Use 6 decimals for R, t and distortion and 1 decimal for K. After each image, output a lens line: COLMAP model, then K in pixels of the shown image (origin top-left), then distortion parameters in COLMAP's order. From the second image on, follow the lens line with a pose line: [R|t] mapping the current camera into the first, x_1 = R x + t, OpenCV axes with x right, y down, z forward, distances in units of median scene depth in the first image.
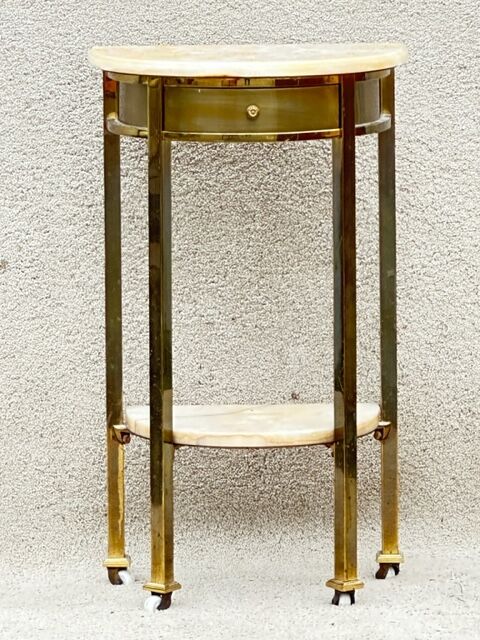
lens RADIAL K [[4129.5, 0, 237.8], [0, 4129.5, 316.2], [0, 0, 1]] dist [-0.747533, 0.000000]
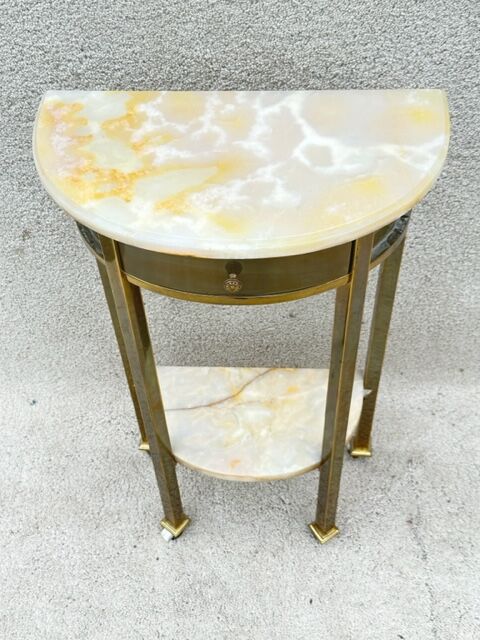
lens RADIAL K [[744.4, 0, 238.5], [0, 744.4, 324.5], [0, 0, 1]] dist [0.015201, 0.000000]
pose [[0.996569, 0.042500, -0.071018, 0.013644], [0.013753, 0.761114, 0.648472, -0.120530], [0.081613, -0.647224, 0.757919, 0.837430]]
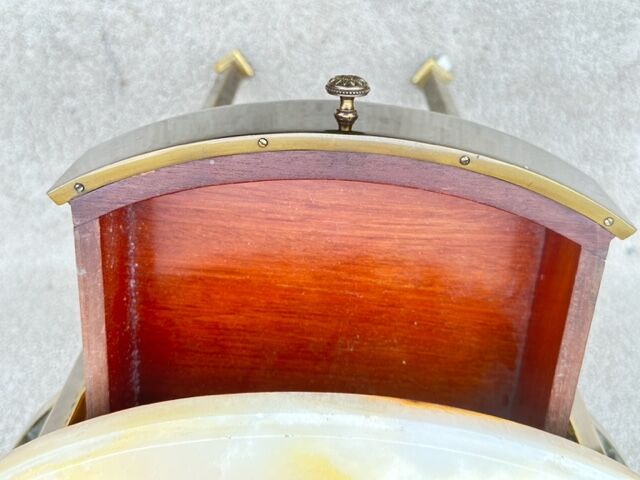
lens RADIAL K [[744.4, 0, 317.8], [0, 744.4, 236.3], [0, 0, 1]] dist [0.015201, 0.000000]
pose [[-0.998190, -0.059576, 0.008258, 0.003924], [0.042452, -0.600599, 0.798422, -0.087262], [-0.042607, 0.797328, 0.602041, 0.893095]]
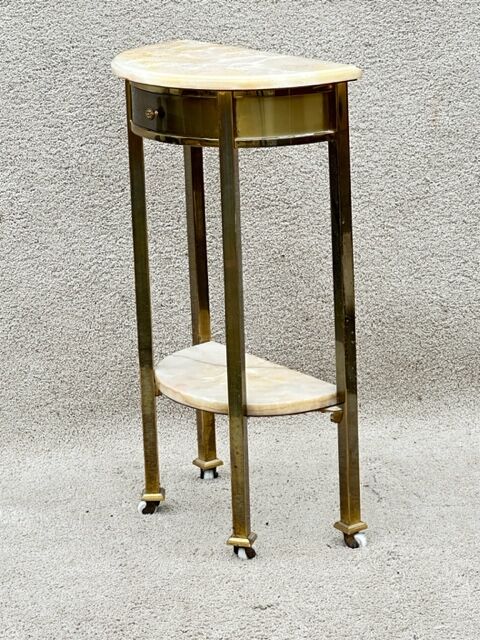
lens RADIAL K [[1958.3, 0, 240.0], [0, 1958.3, 315.3], [0, 0, 1]] dist [-0.068953, 0.000000]
pose [[0.999310, -0.025288, -0.027212, 0.030496], [0.028400, 0.992265, 0.120849, -0.052014], [0.023946, -0.121538, 0.992298, 0.415070]]
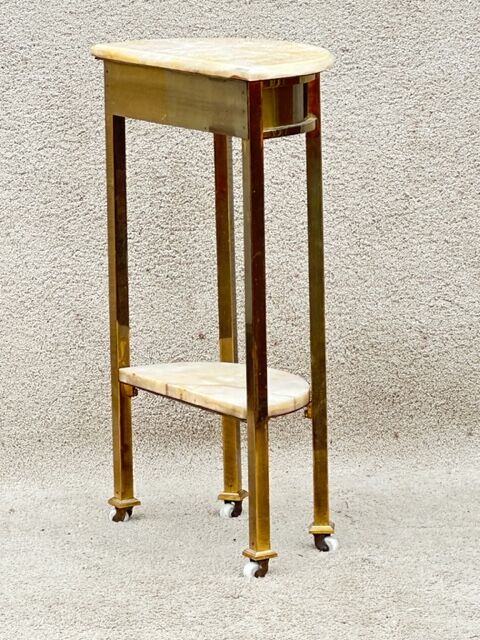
lens RADIAL K [[3154.8, 0, 241.2], [0, 3154.8, 321.2], [0, 0, 1]] dist [-0.447665, 0.000000]
pose [[0.999845, -0.009315, 0.014956, 0.011703], [0.008817, 0.999417, 0.032990, -0.013945], [-0.015255, -0.032853, 0.999344, 0.119487]]
